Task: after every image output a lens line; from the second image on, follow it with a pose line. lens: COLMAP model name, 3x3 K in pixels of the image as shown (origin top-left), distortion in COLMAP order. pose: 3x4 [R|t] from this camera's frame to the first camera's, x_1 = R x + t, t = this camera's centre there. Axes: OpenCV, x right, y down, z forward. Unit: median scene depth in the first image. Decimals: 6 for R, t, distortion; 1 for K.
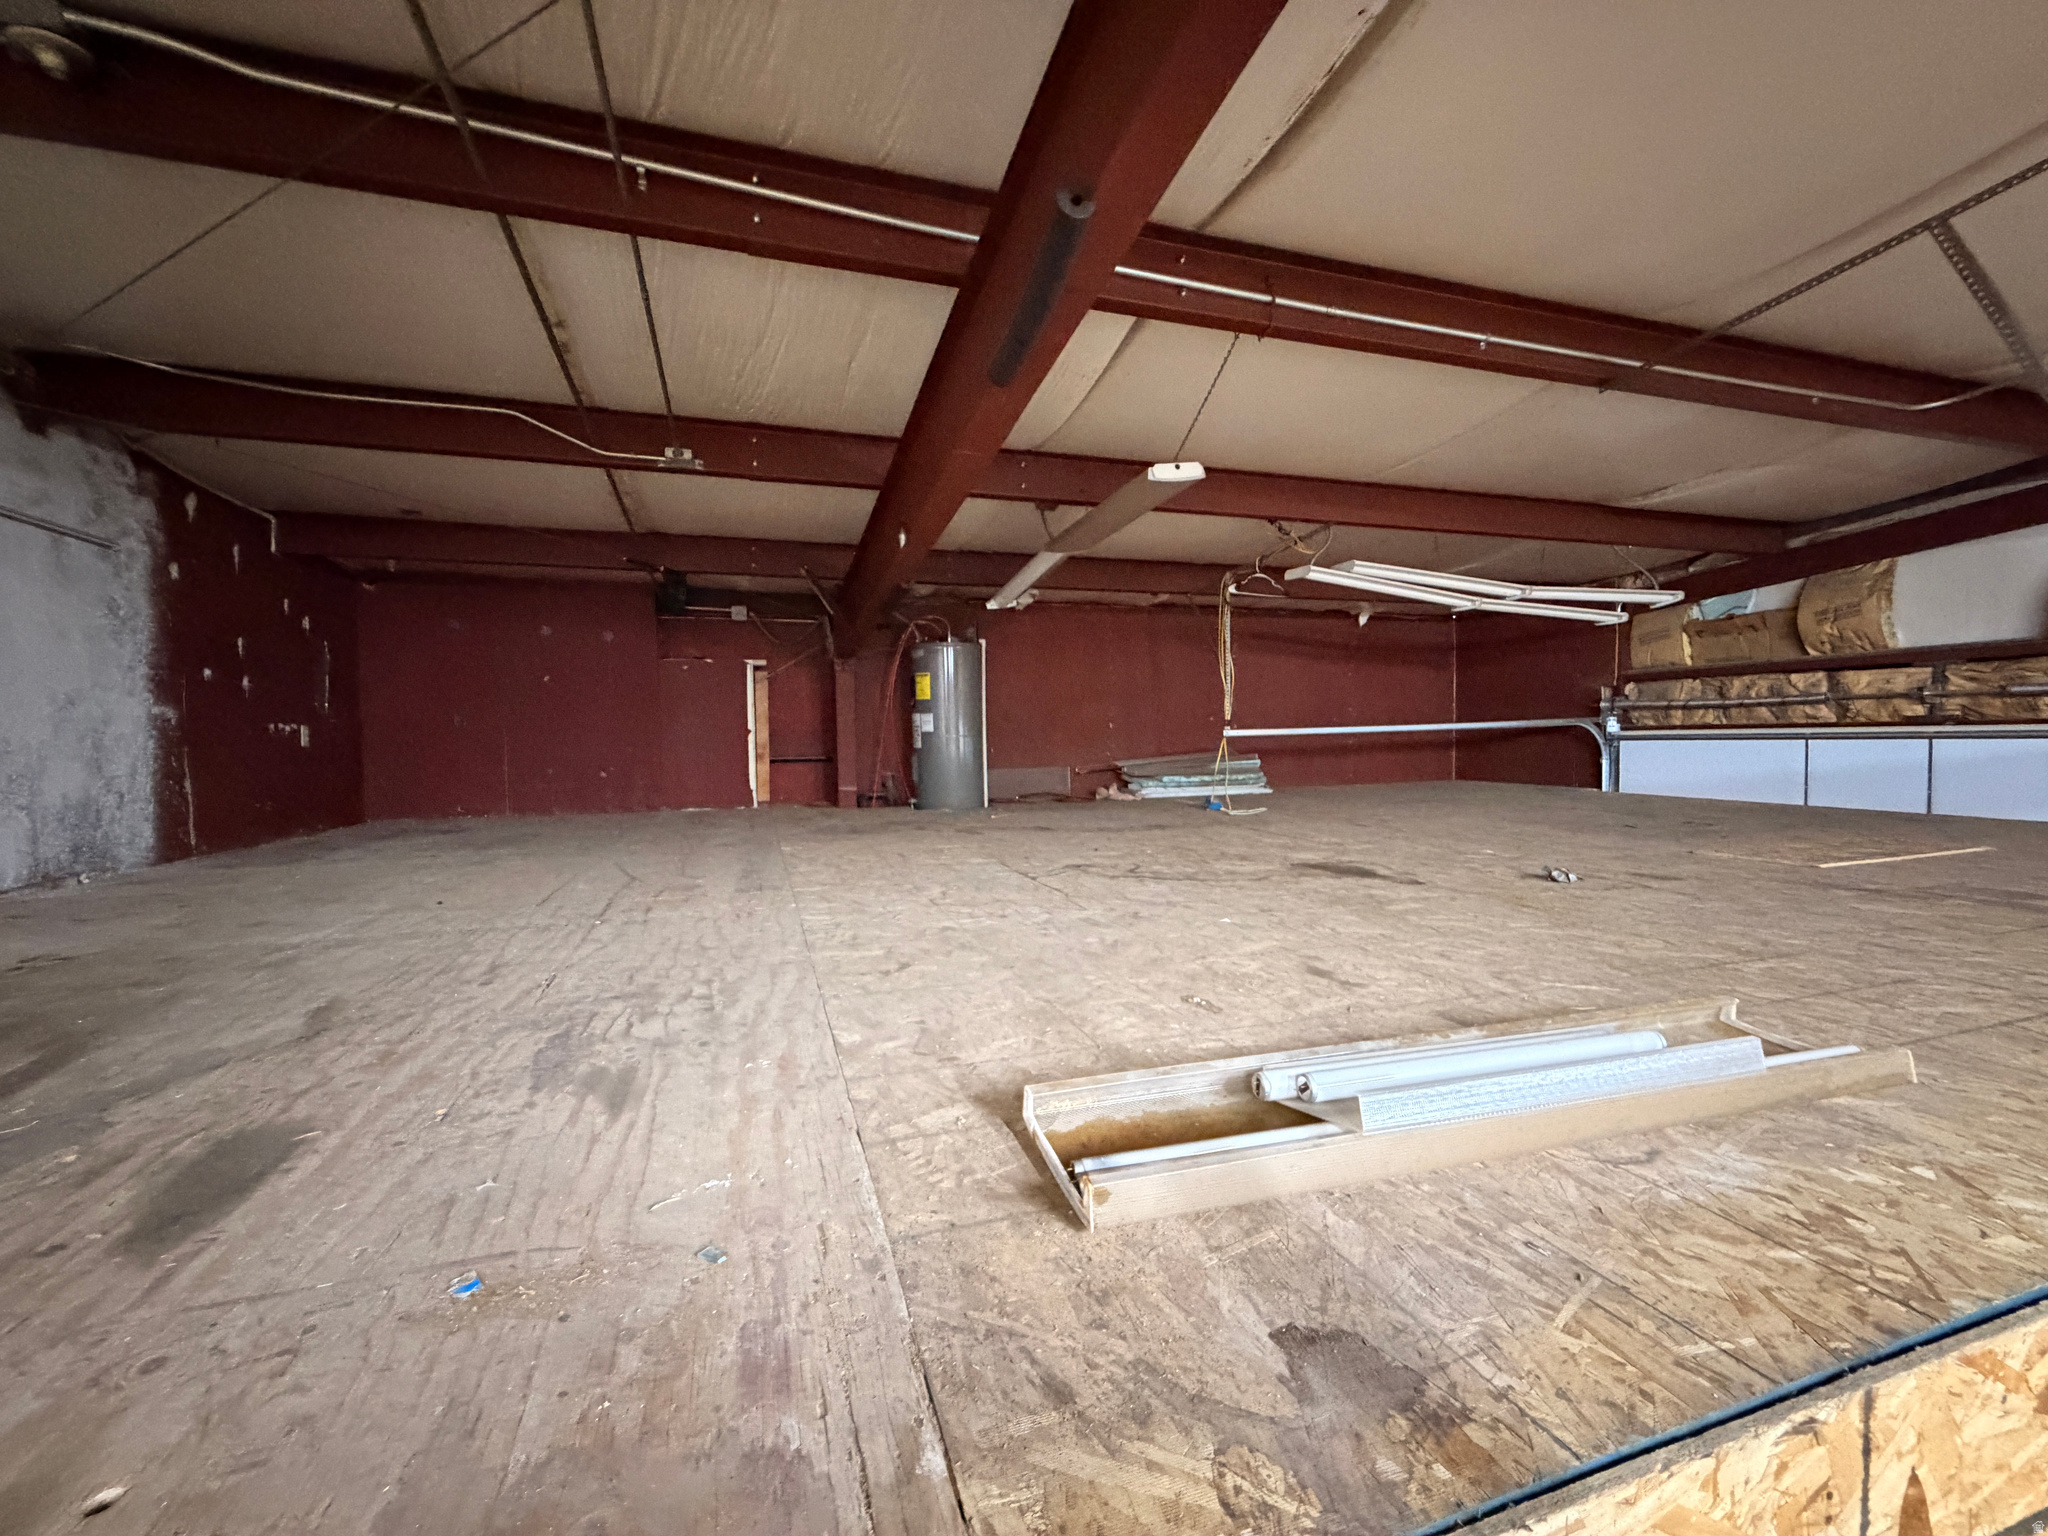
lens RADIAL K [[819.6, 0, 1029.5], [0, 819.6, 767.4], [0, 0, 1]] dist [0.002743, -0.000042]
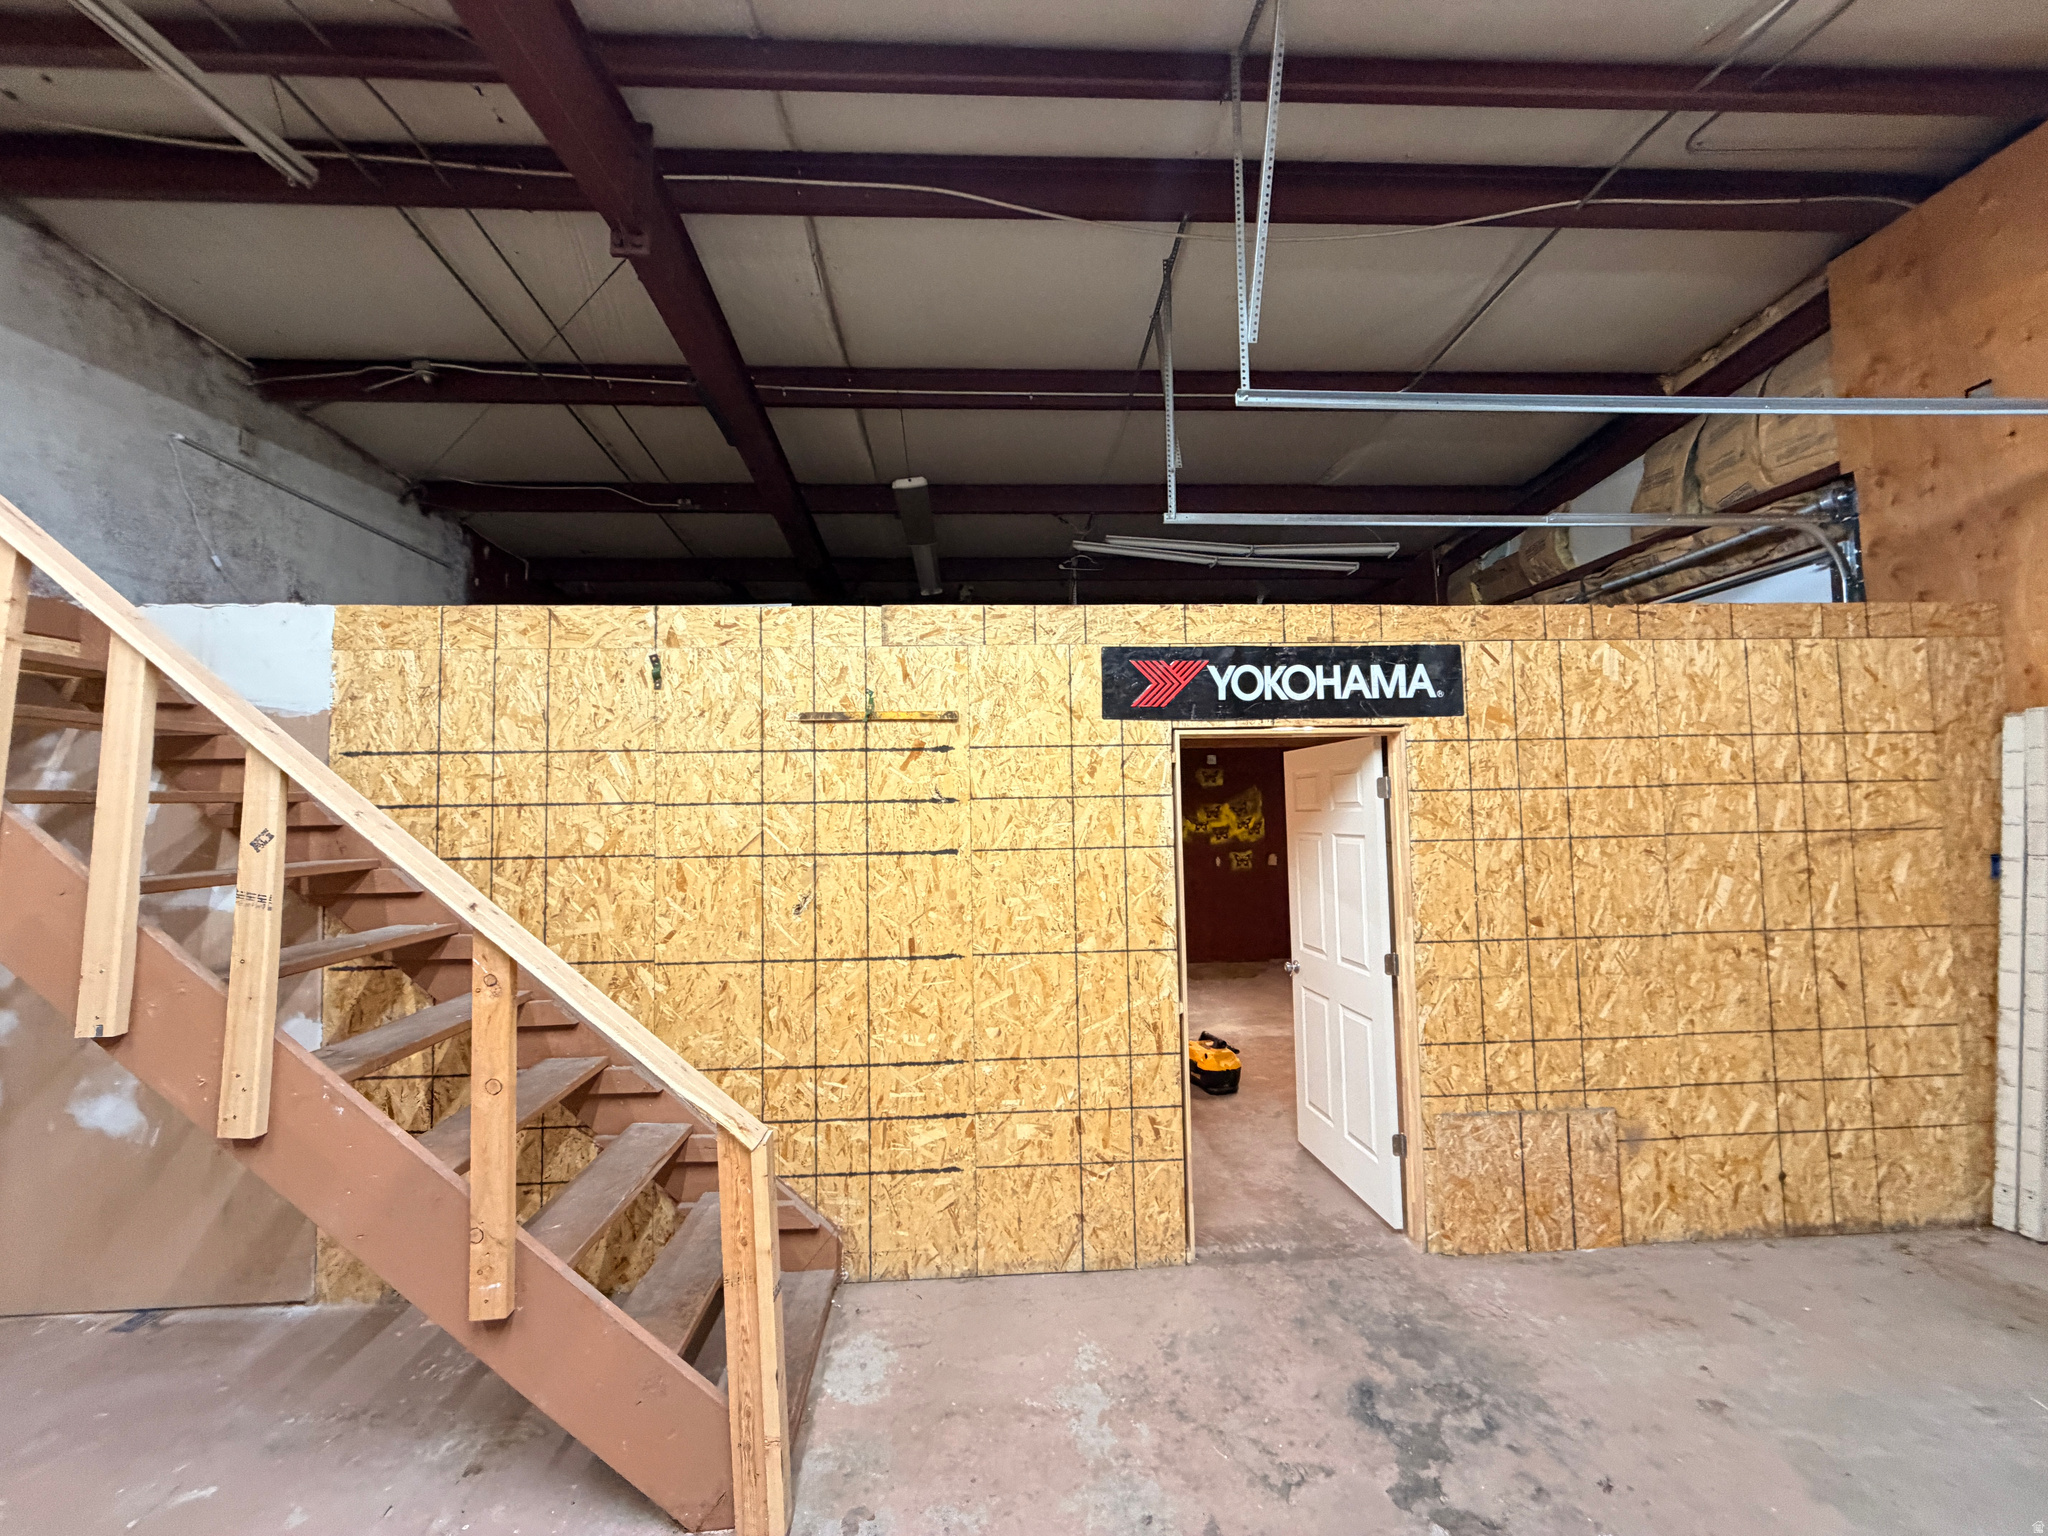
lens RADIAL K [[819.6, 0, 1023.4], [0, 819.6, 763.2], [0, 0, 1]] dist [0.002743, -0.000042]
pose [[0.965047, -0.014094, -0.261698, 0.849374], [-0.008649, 0.996296, -0.085554, 0.394670], [0.261934, 0.084827, 0.961350, -0.604232]]
